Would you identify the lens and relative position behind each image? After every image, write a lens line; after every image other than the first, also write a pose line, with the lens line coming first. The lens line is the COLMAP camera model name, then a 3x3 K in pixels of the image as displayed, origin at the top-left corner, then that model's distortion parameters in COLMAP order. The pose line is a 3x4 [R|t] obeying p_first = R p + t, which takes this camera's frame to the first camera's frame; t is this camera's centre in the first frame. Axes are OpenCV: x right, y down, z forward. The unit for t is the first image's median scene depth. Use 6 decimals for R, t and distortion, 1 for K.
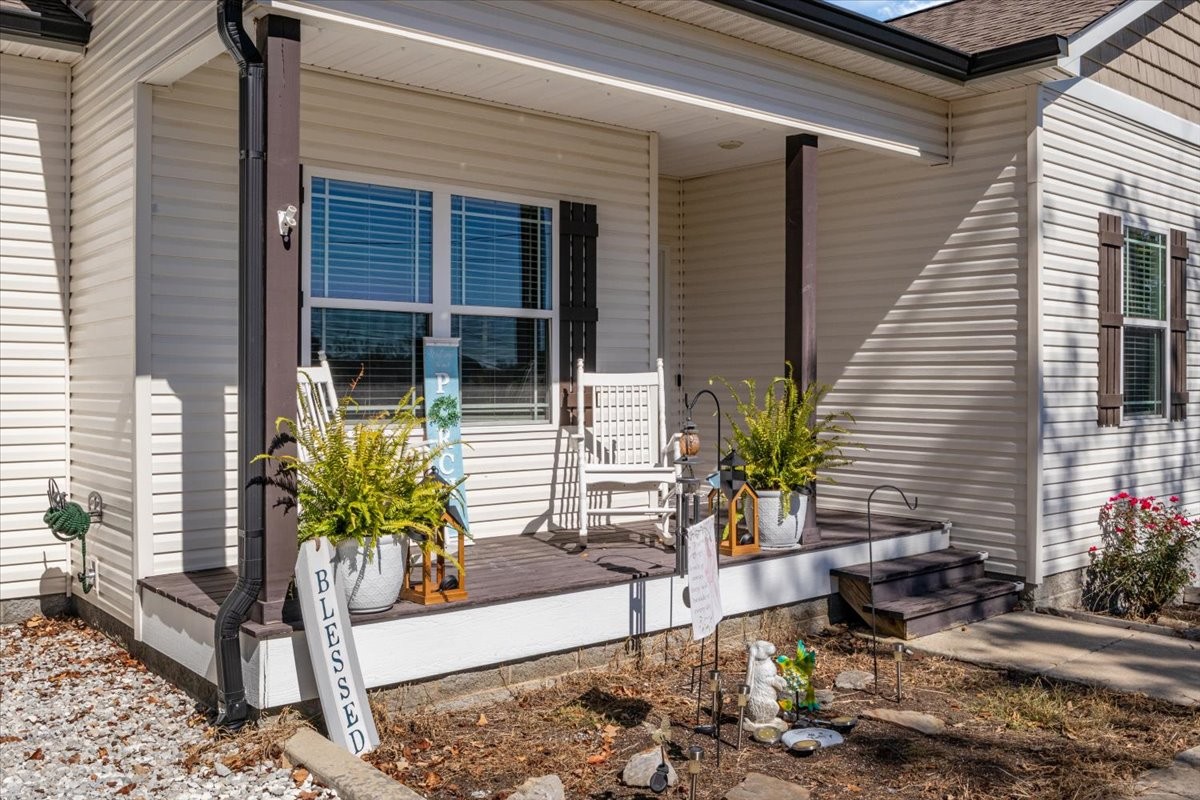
lens RADIAL K [[1049.3, 0, 593.0], [0, 1049.3, 349.8], [0, 0, 1]] dist [-0.013465, -0.000374]
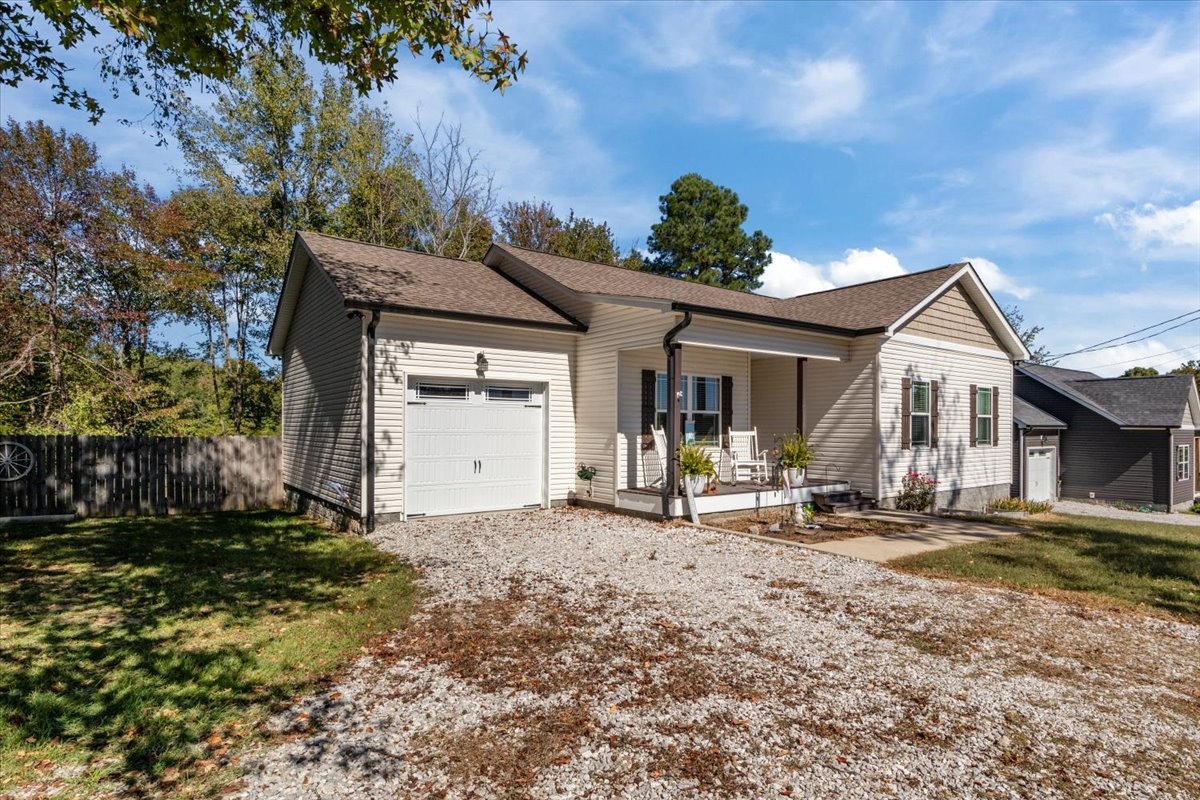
lens RADIAL K [[631.7, 0, 600.0], [0, 631.7, 400.0], [0, 0, 1]] dist [-0.002276, -0.000041]
pose [[0.998111, 0.000354, -0.061429, -0.280258], [-0.001141, 0.999918, -0.012778, -0.046449], [0.061420, 0.012823, 0.998030, -0.900995]]
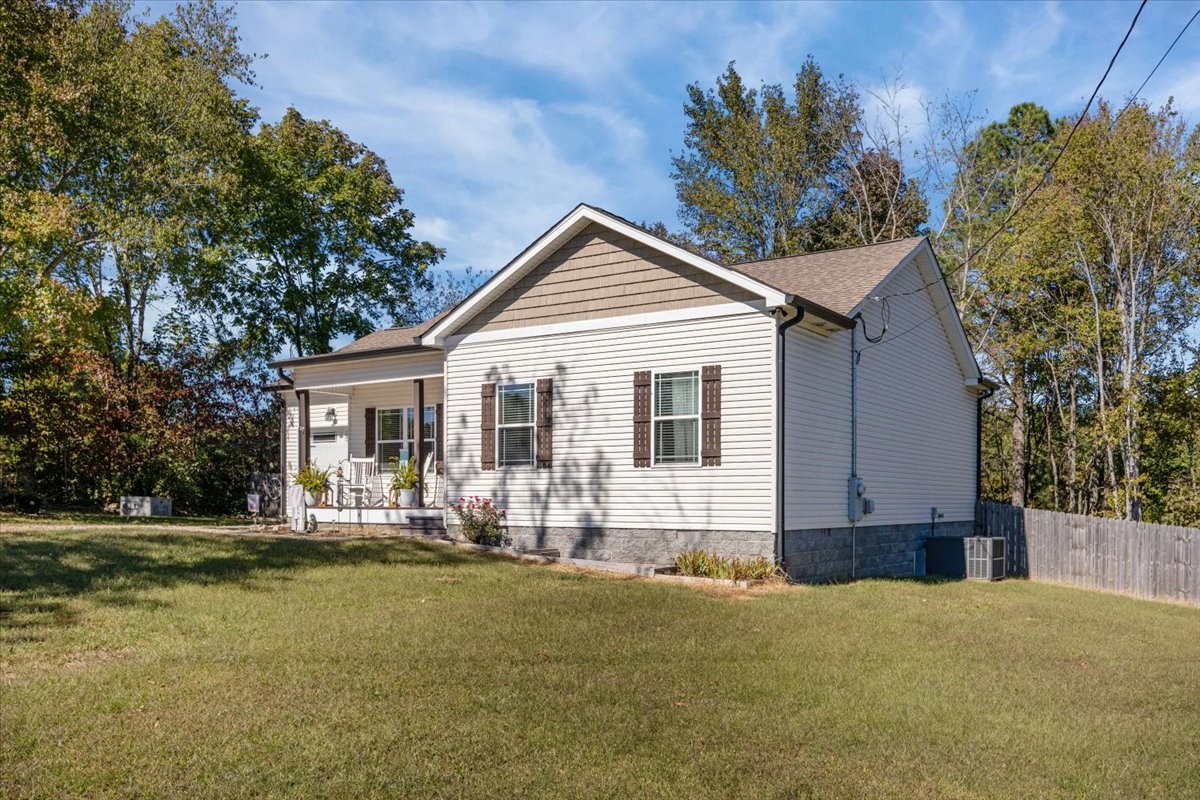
lens RADIAL K [[978.3, 0, 600.0], [0, 978.3, 400.0], [0, 0, 1]] dist [-0.147218, -0.000122]
pose [[0.285997, -0.098937, -0.953109, 2.989047], [0.028435, 0.995094, -0.094763, 0.144553], [0.957808, 0.000001, 0.287407, 0.649856]]
